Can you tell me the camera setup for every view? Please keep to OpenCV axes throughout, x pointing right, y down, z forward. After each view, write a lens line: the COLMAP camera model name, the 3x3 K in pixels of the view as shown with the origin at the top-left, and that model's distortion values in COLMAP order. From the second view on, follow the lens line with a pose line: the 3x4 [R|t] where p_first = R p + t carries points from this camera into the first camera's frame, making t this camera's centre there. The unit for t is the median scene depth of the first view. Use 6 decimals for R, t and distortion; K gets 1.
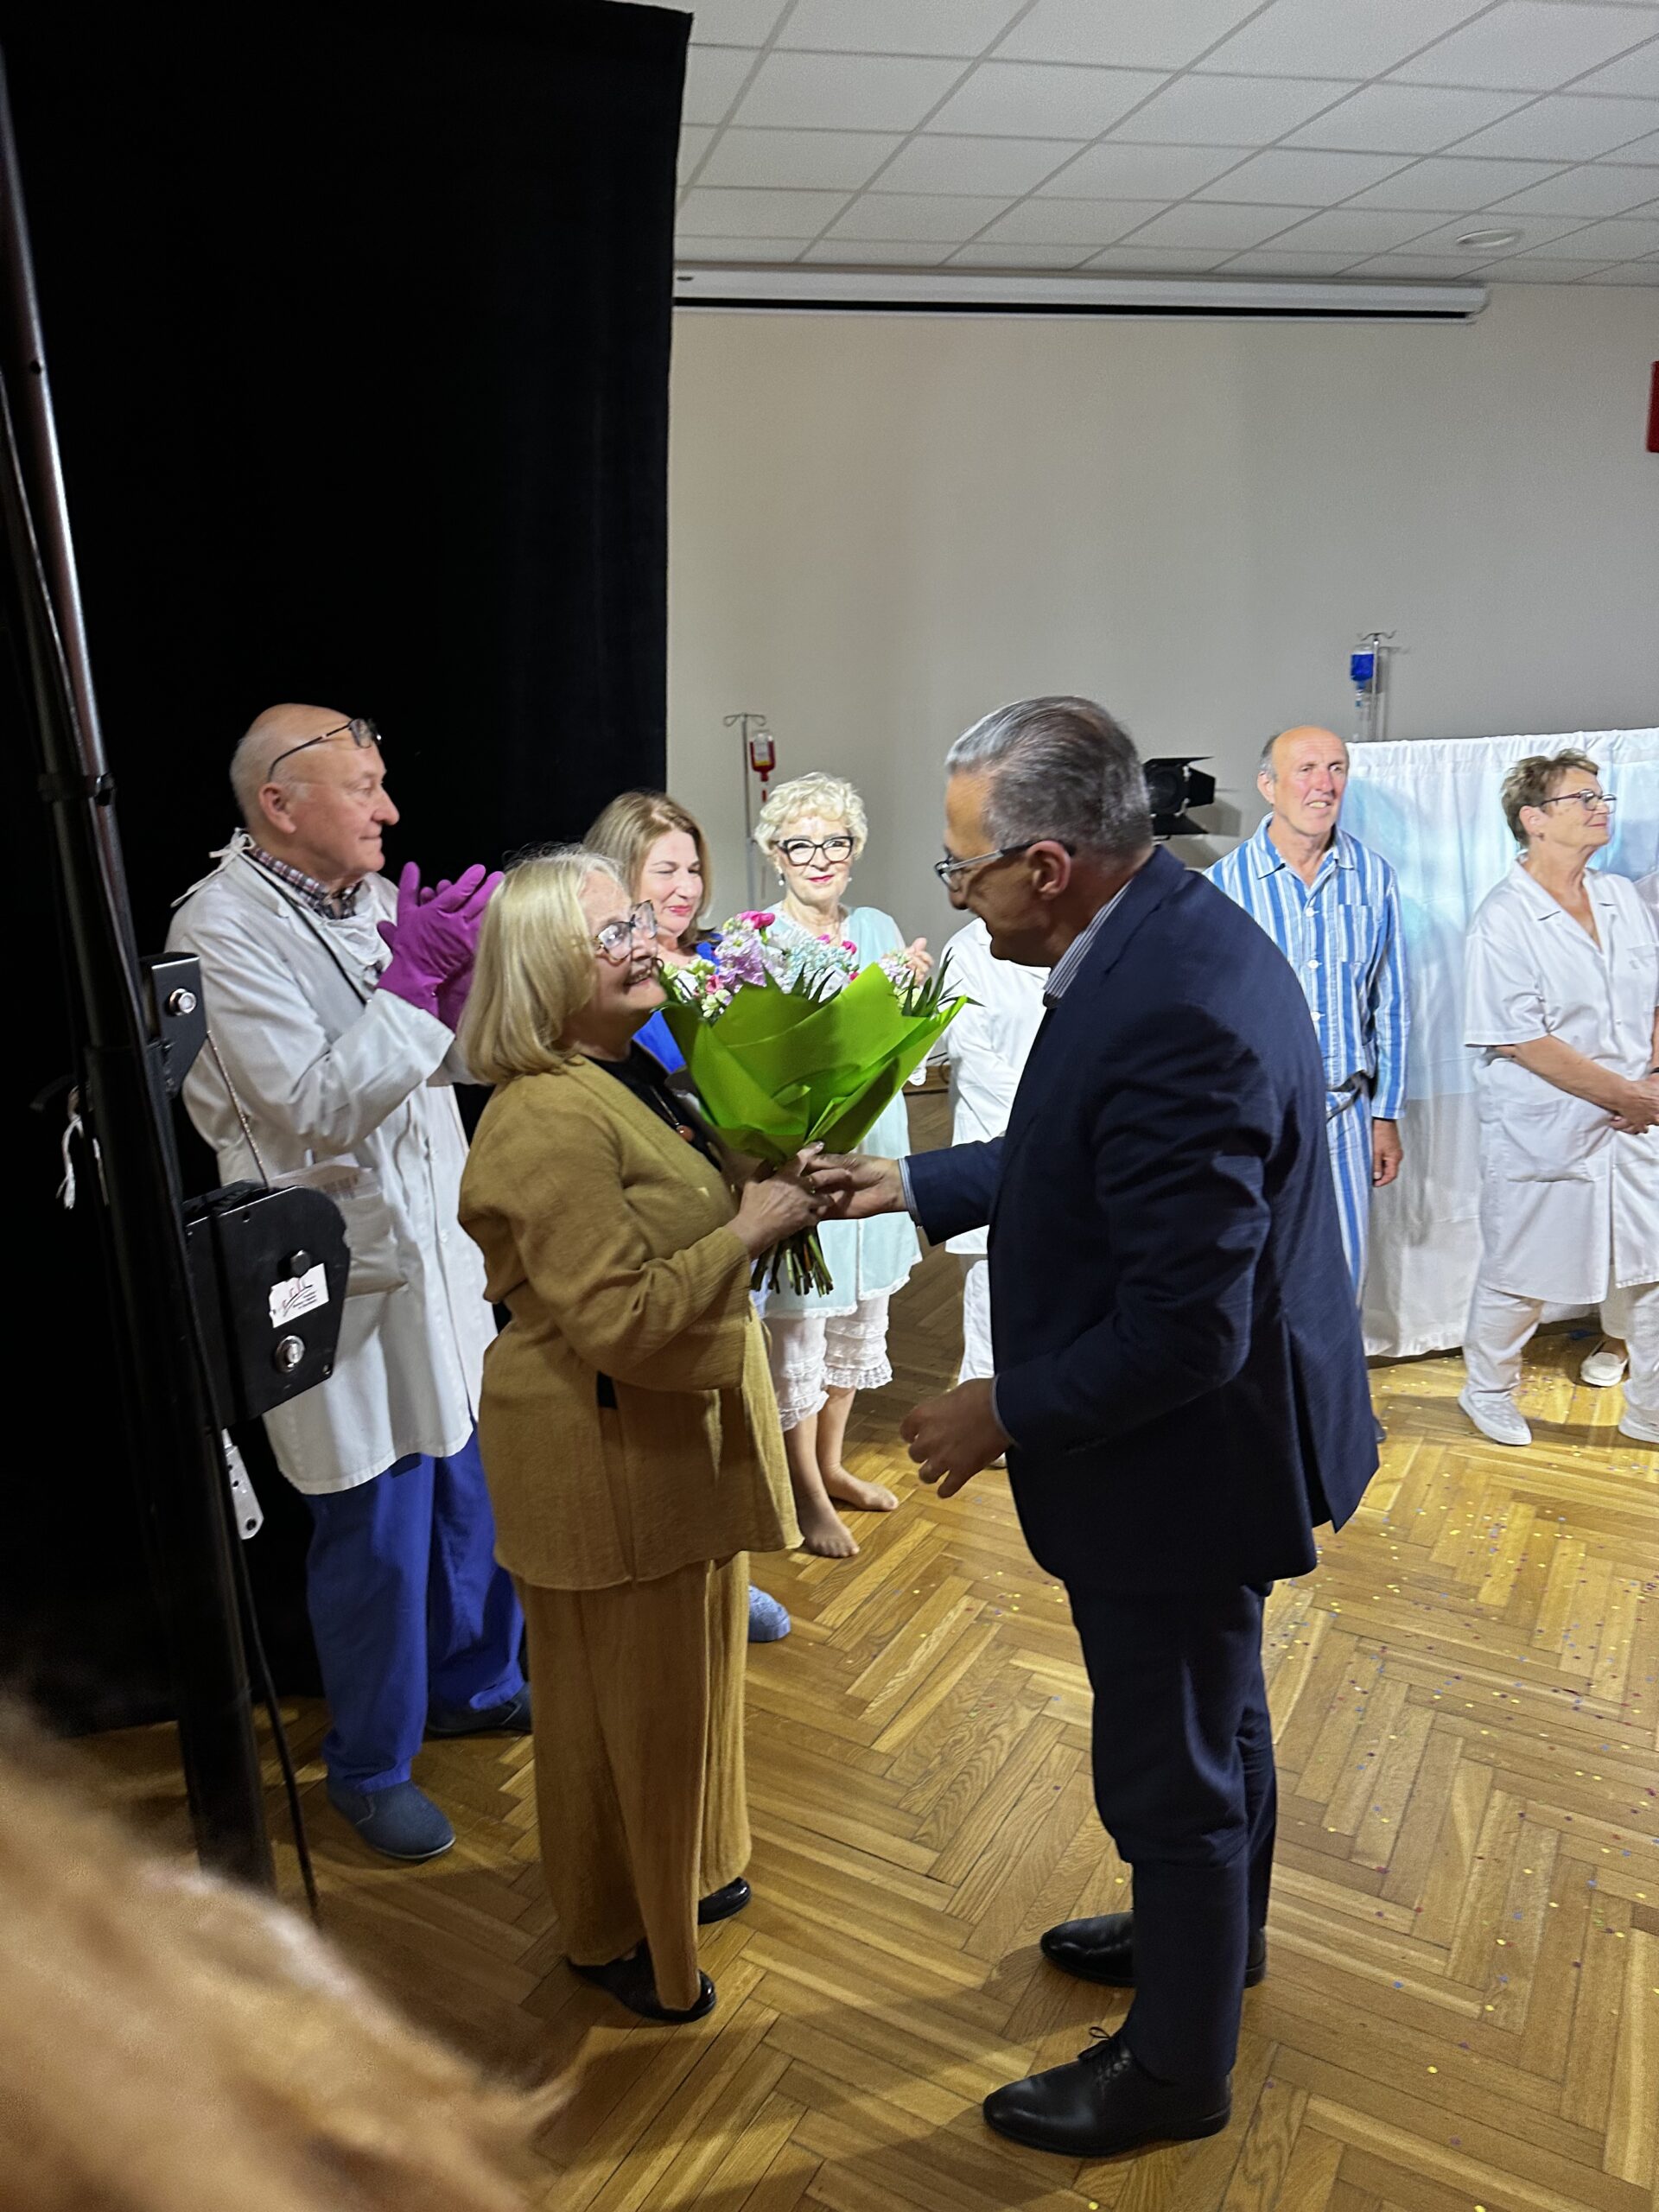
lens RADIAL K [[1571.7, 0, 800.5], [0, 1571.7, 1112.6], [0, 0, 1]] dist [0.027298, -0.038887]
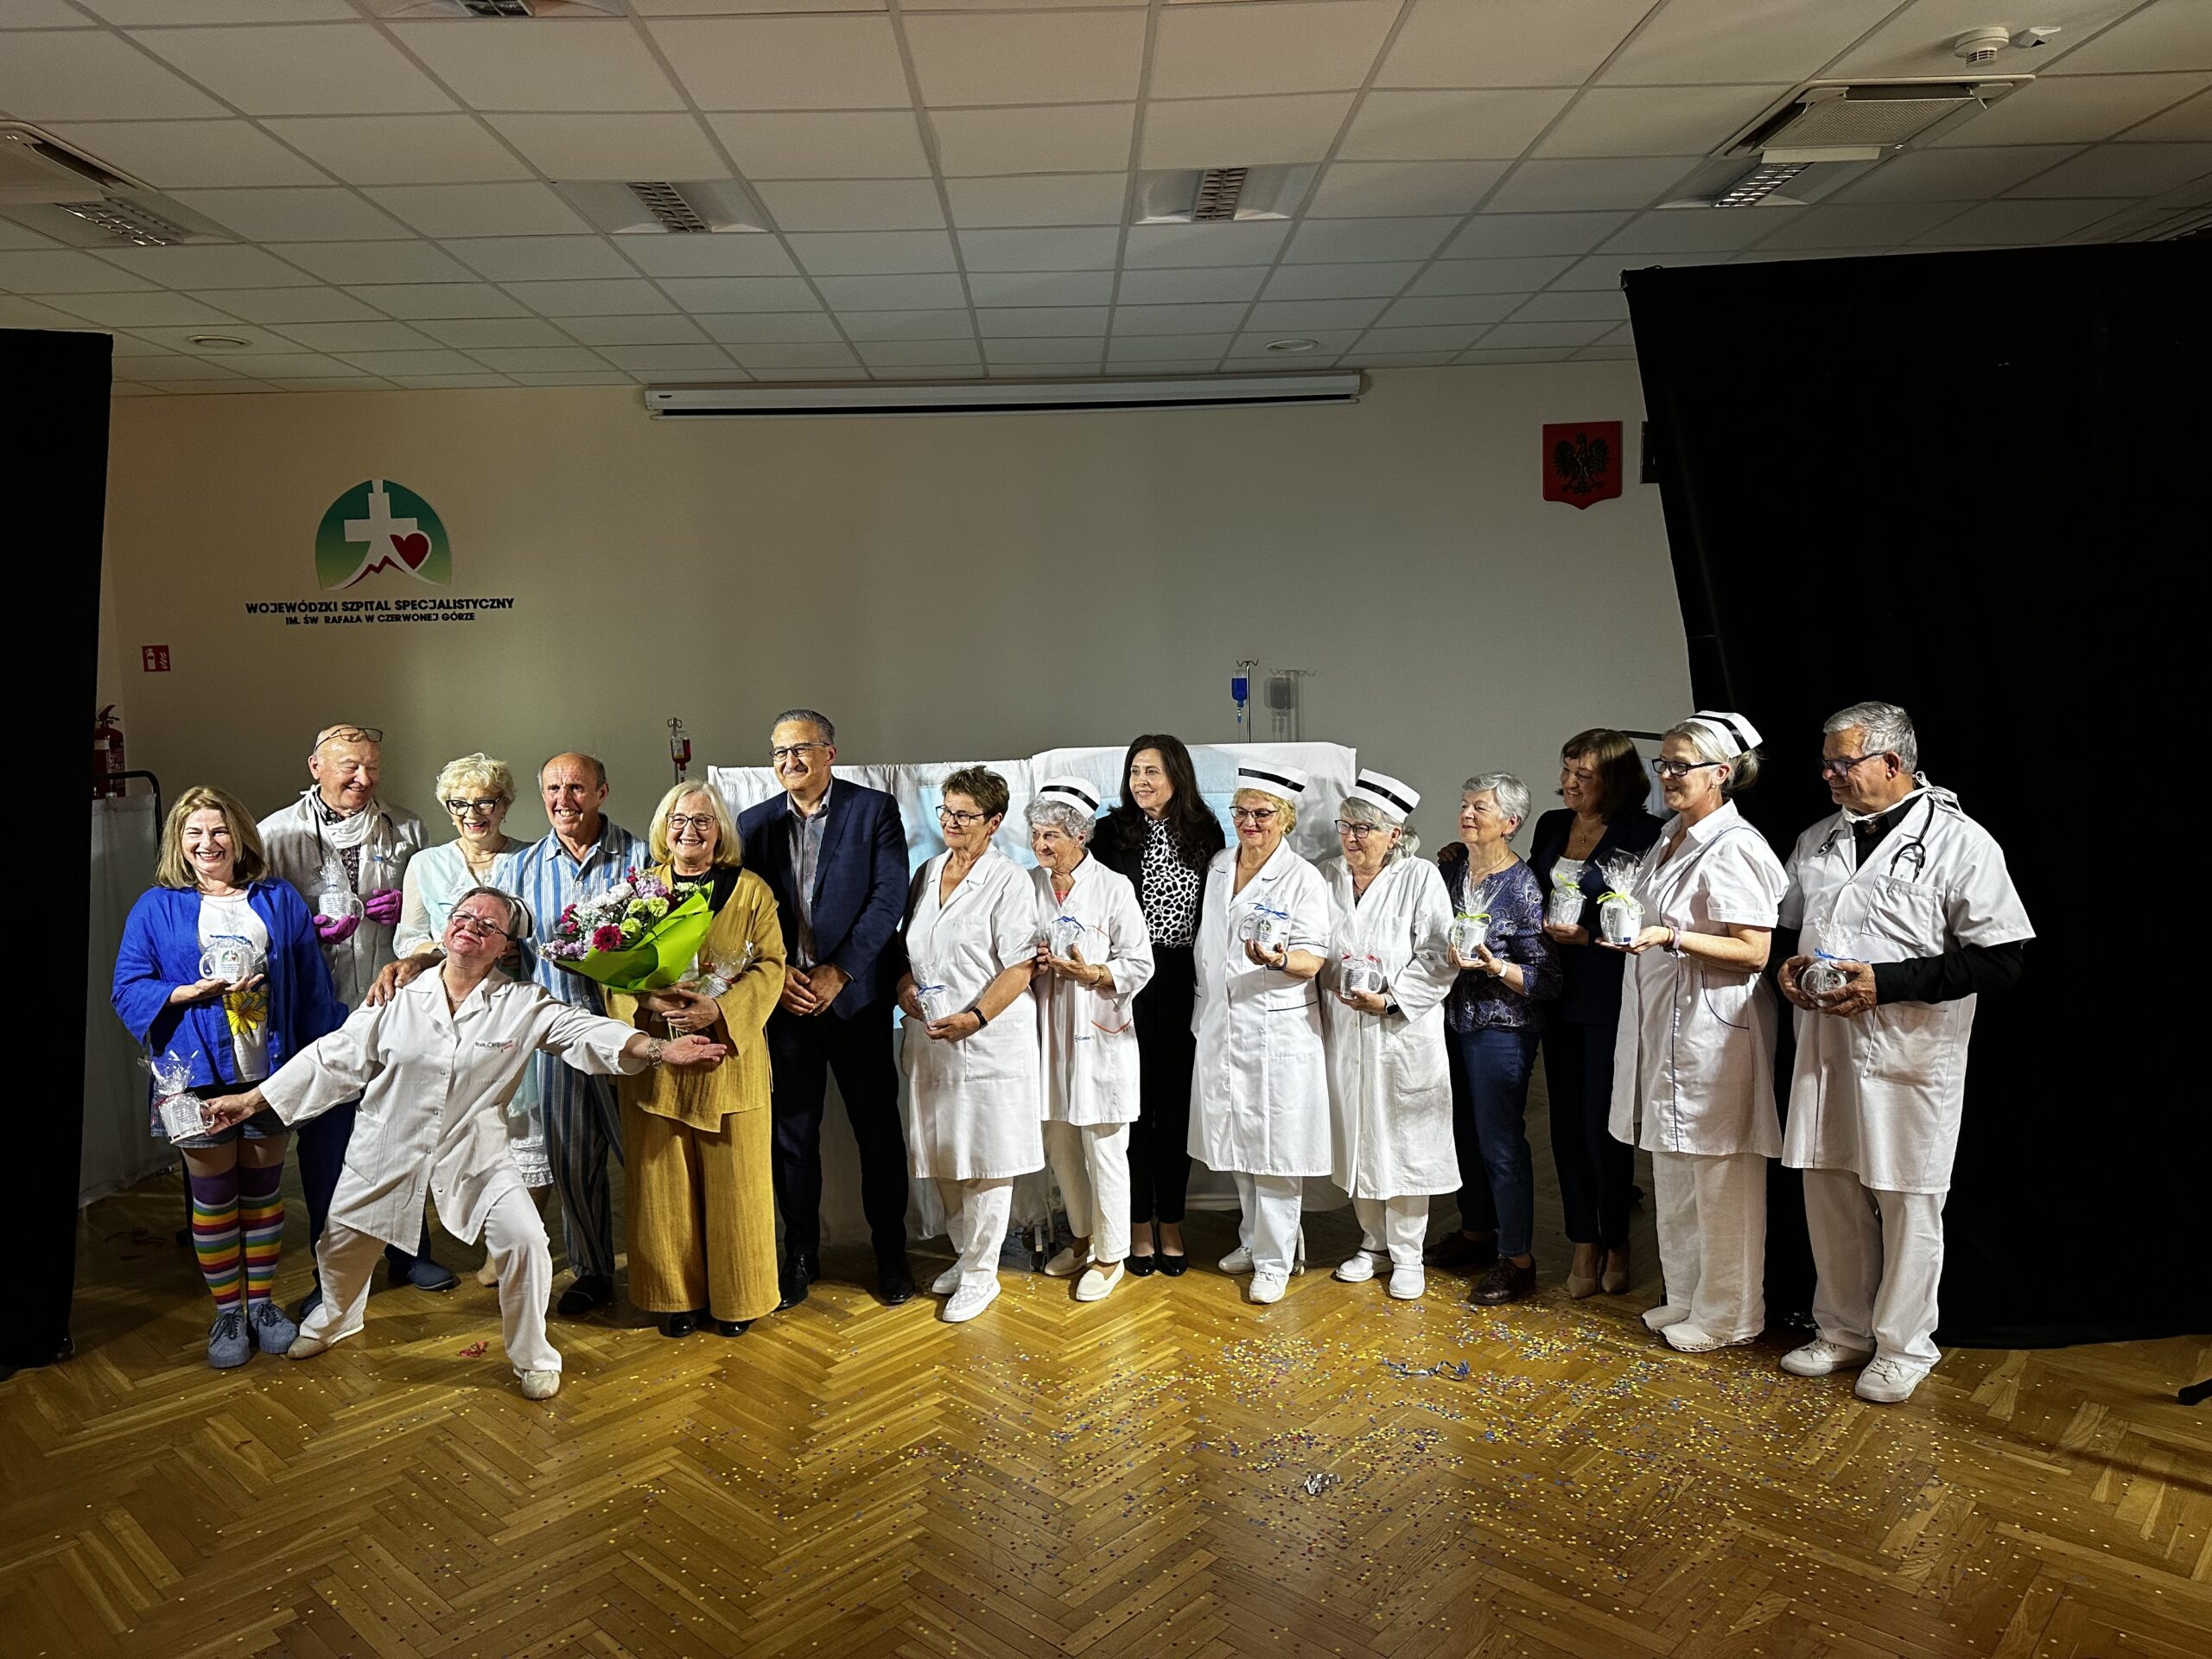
lens RADIAL K [[1571.7, 0, 1097.7], [0, 1571.7, 813.0], [0, 0, 1]] dist [0.027298, -0.038887]
pose [[0.975201, 0.031624, -0.219049, 1.217684], [-0.067066, 0.985428, -0.156311, -0.011145], [0.210914, 0.167125, 0.963112, -0.265346]]
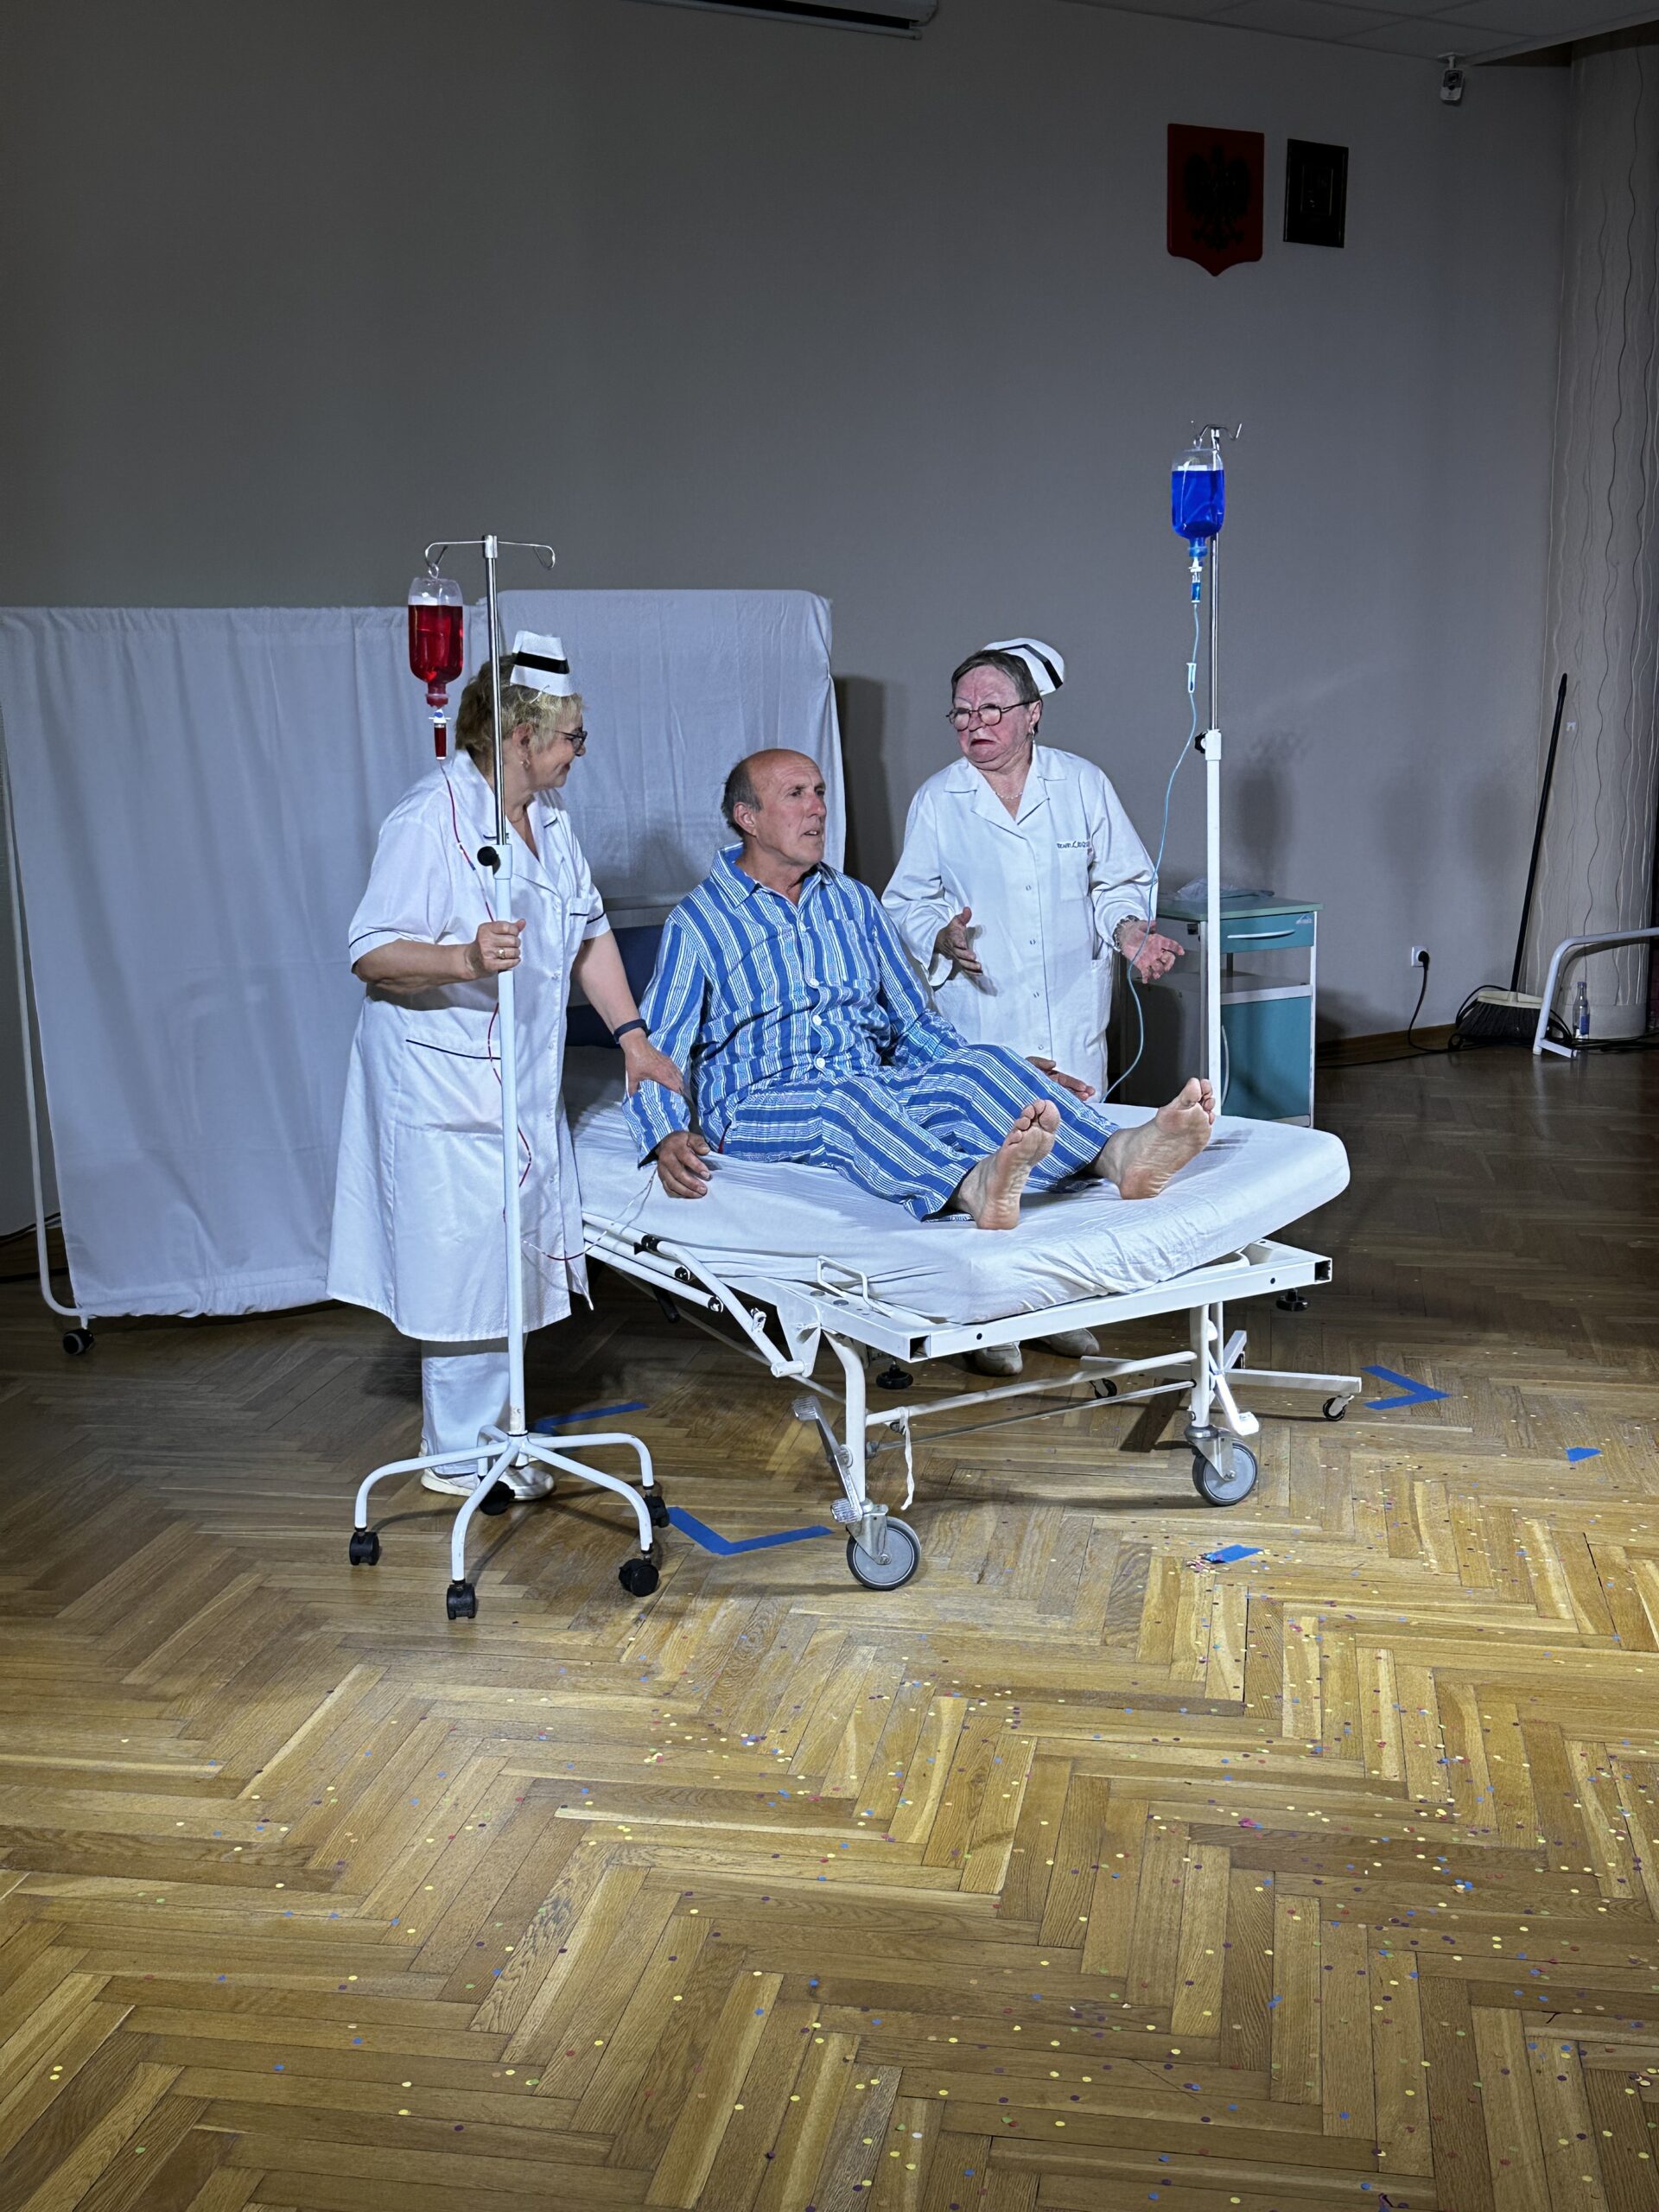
lens RADIAL K [[2529.2, 0, 827.4], [0, 2529.2, 1087.2], [0, 0, 1]] dist [0.047068, 0.000000]
pose [[0.936239, -0.040878, 0.348977, 0.010378], [0.074277, 0.993789, -0.082863, 0.042786], [-0.343422, 0.103501, 0.933461, 0.169627]]
